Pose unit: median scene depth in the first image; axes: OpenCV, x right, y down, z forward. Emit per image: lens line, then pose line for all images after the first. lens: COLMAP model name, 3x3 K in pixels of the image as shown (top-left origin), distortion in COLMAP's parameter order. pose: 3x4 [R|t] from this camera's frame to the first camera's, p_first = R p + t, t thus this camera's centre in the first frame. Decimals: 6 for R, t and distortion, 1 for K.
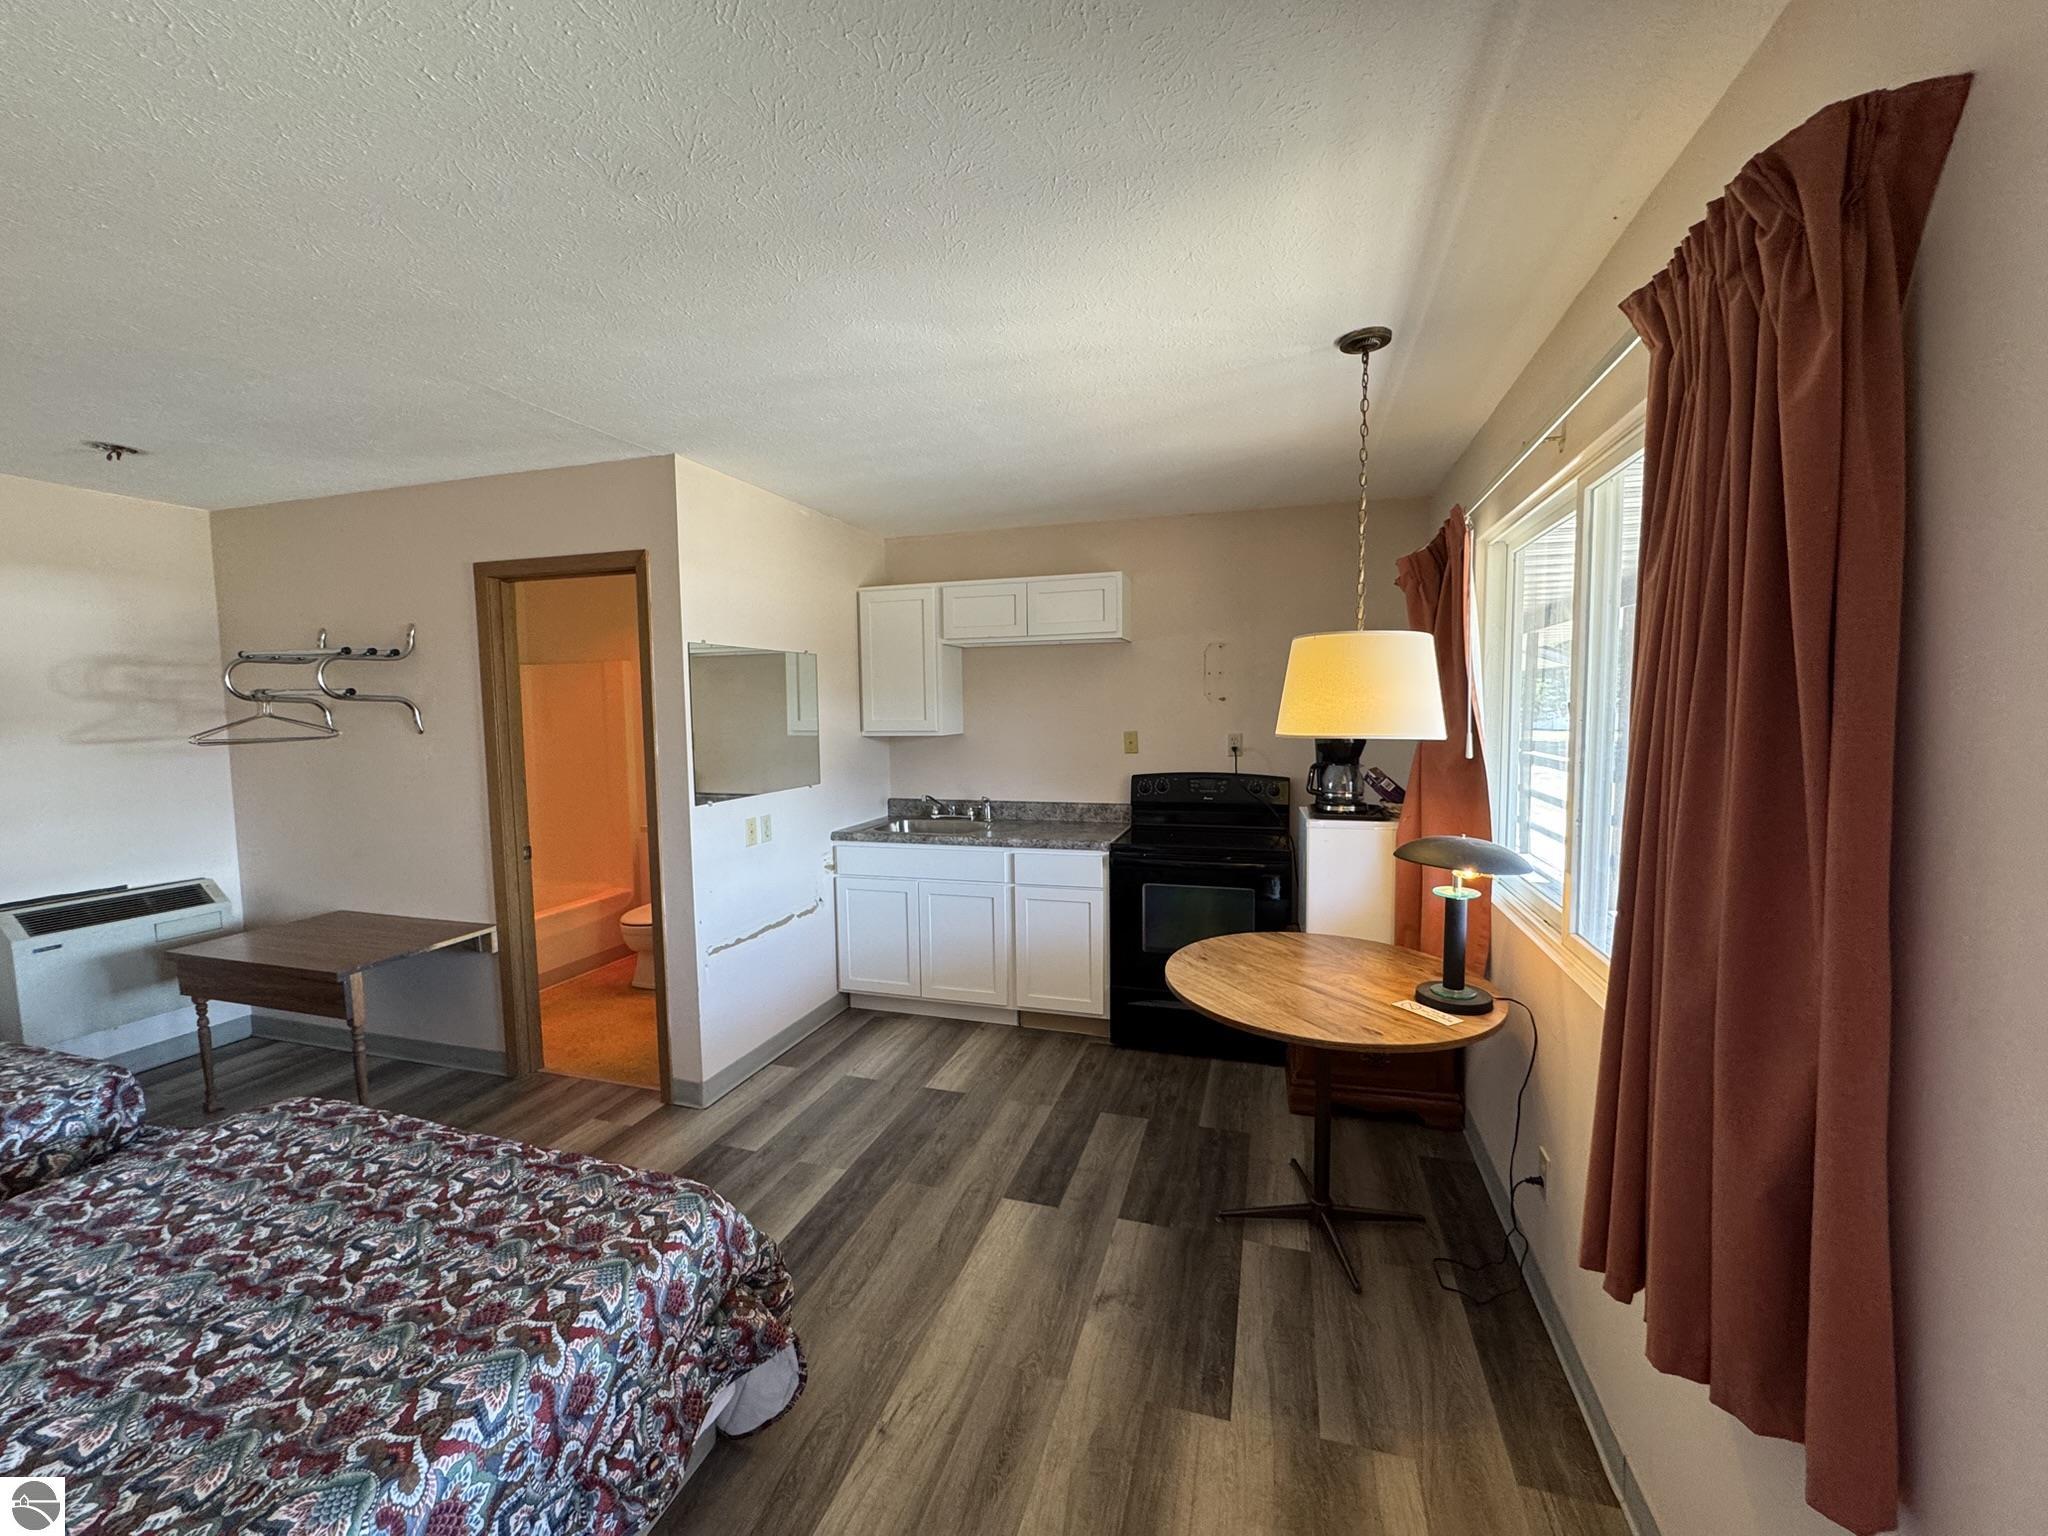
lens RADIAL K [[814.6, 0, 1022.4], [0, 814.6, 766.8], [0, 0, 1]] dist [-0.002732, 0.000538]
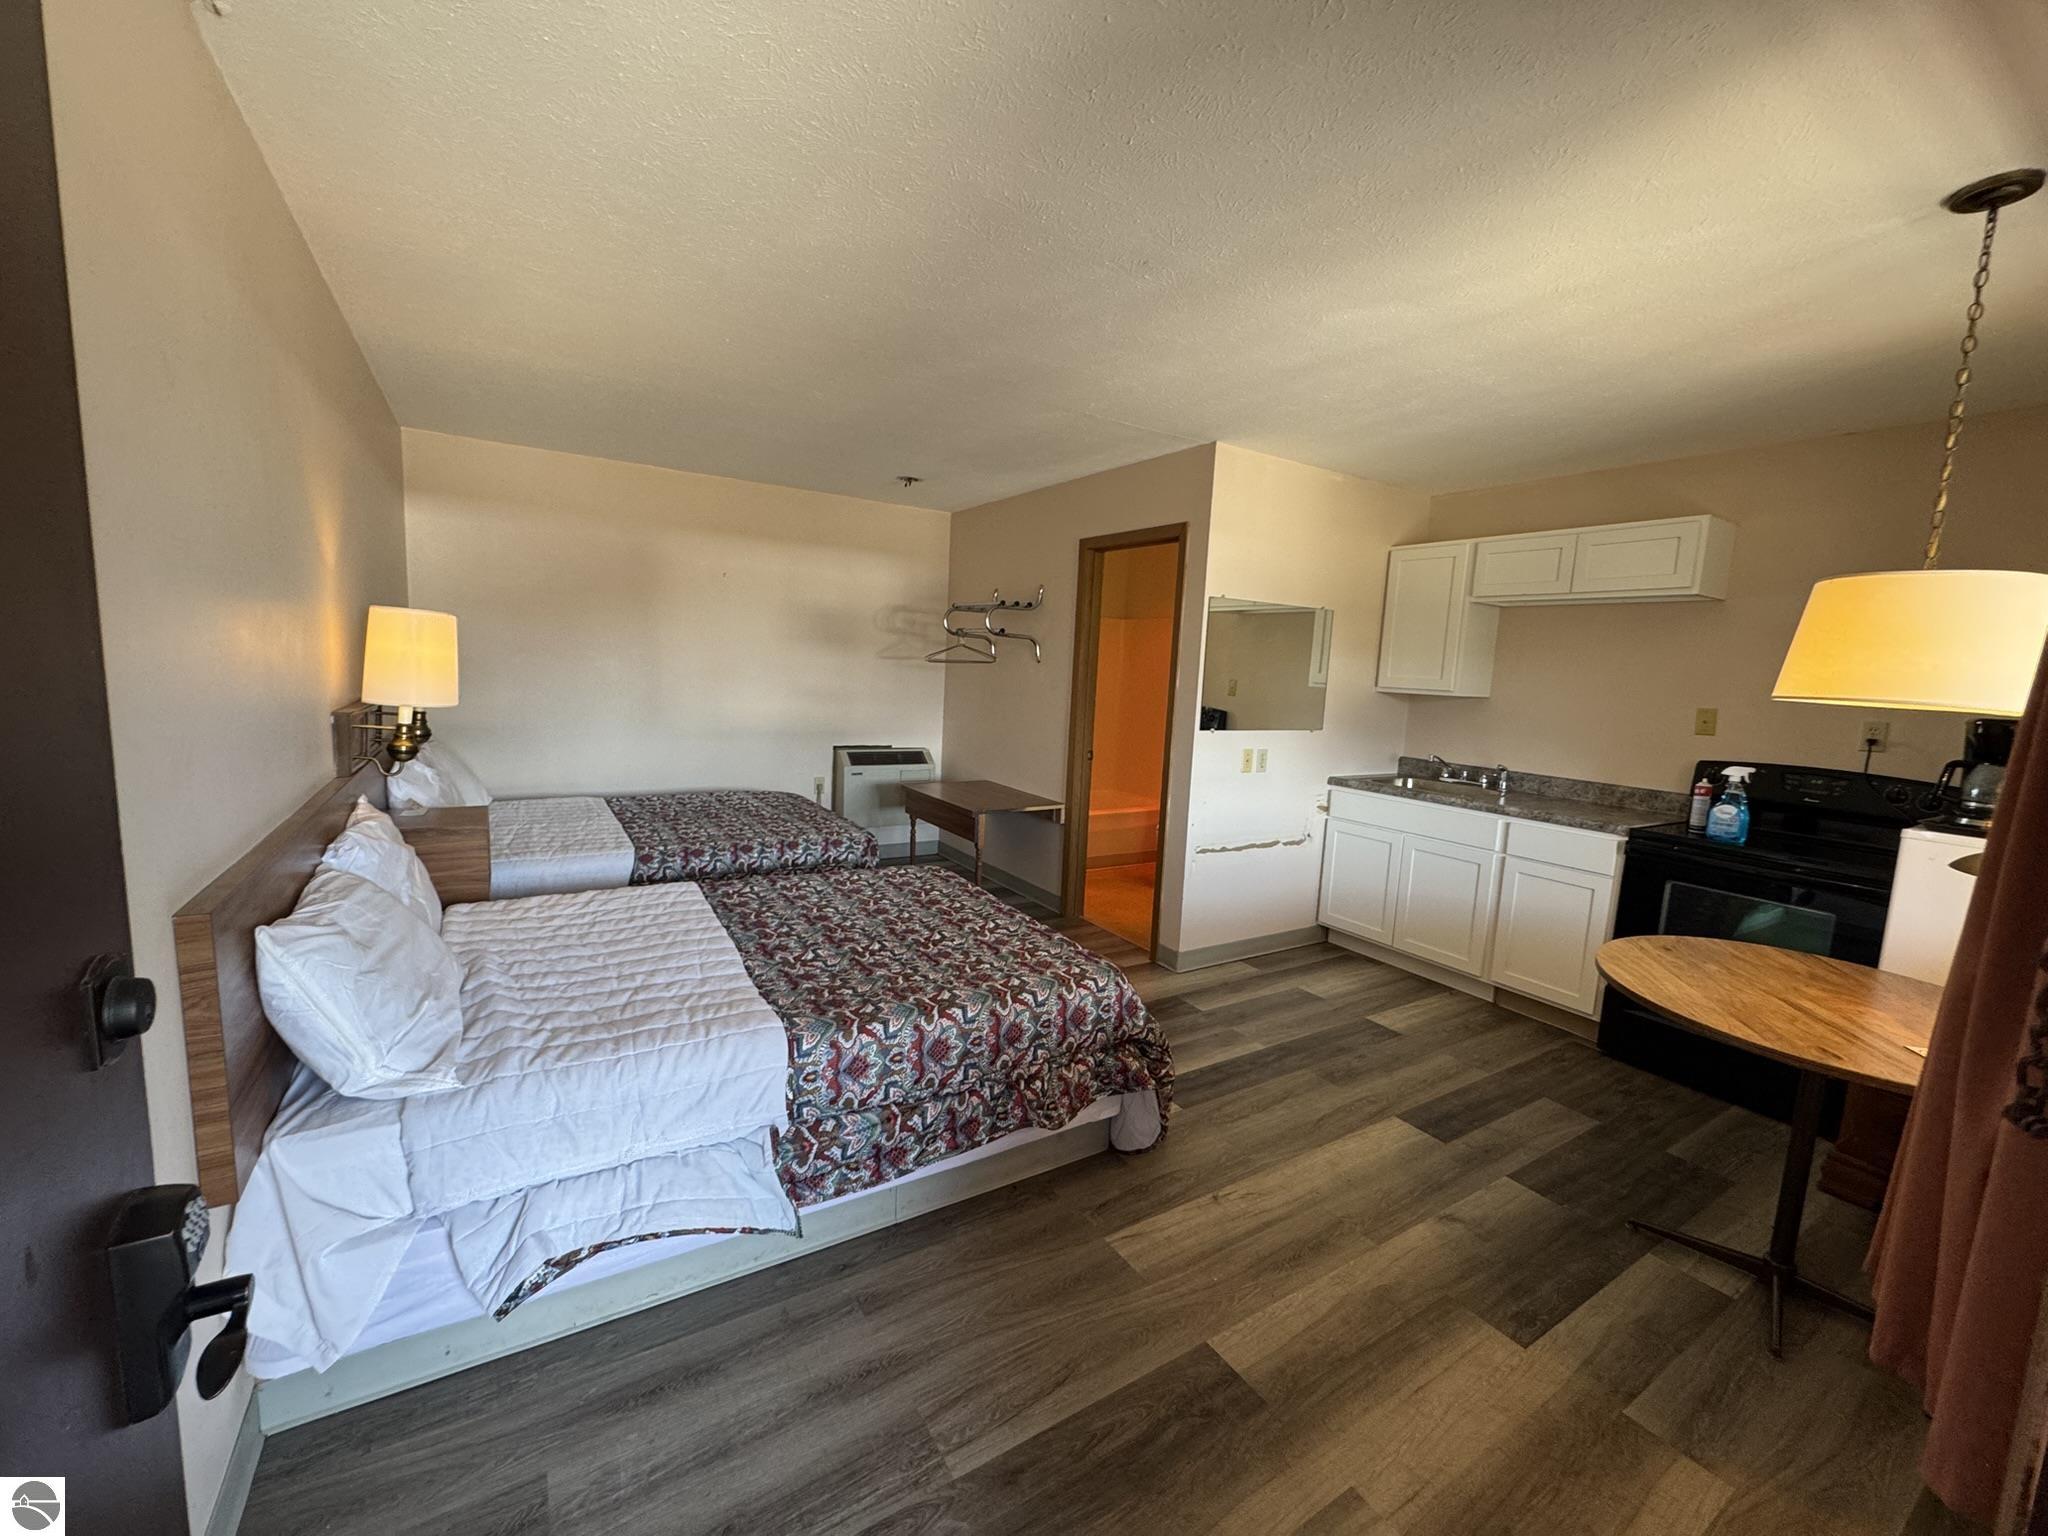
lens RADIAL K [[814.6, 0, 1027.4], [0, 814.6, 766.7], [0, 0, 1]] dist [-0.002732, 0.000538]
pose [[0.761845, 0.131165, -0.634341, 0.179055], [-0.107660, 0.991303, 0.075676, 0.035454], [0.638750, 0.010640, 0.769340, -0.108269]]
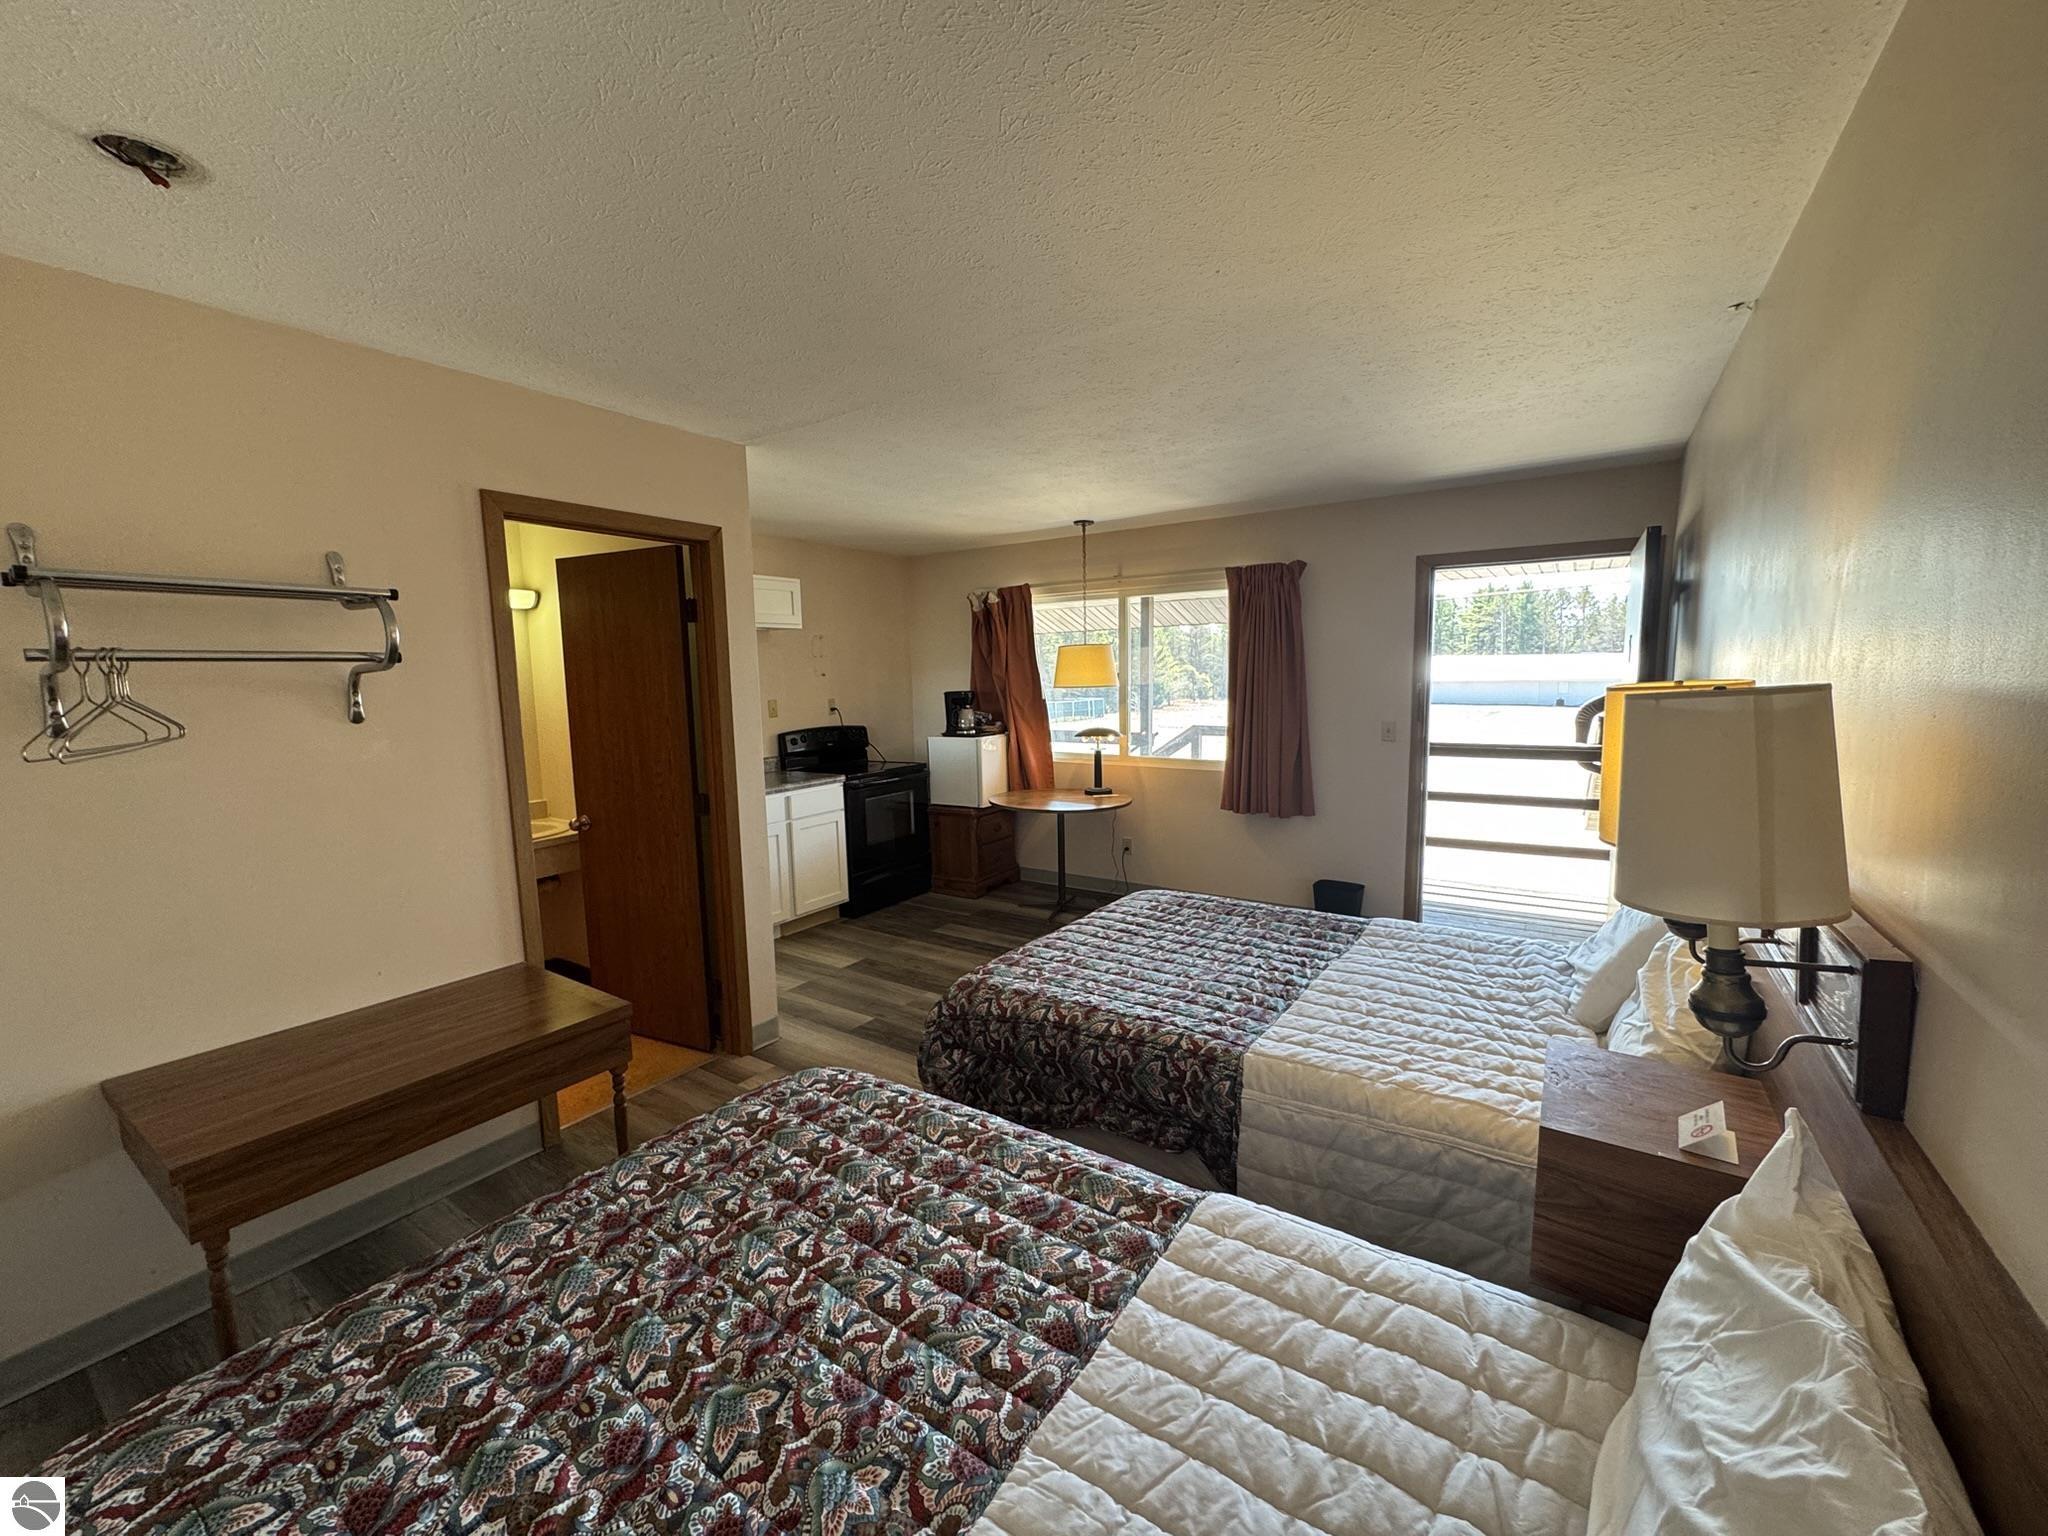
lens RADIAL K [[814.6, 0, 1023.7], [0, 814.6, 763.5], [0, 0, 1]] dist [-0.002732, 0.000538]
pose [[0.287802, -0.101559, 0.952290, -1.280368], [0.087785, 0.992973, 0.079367, -0.013816], [-0.953658, 0.060755, 0.294695, 0.317847]]
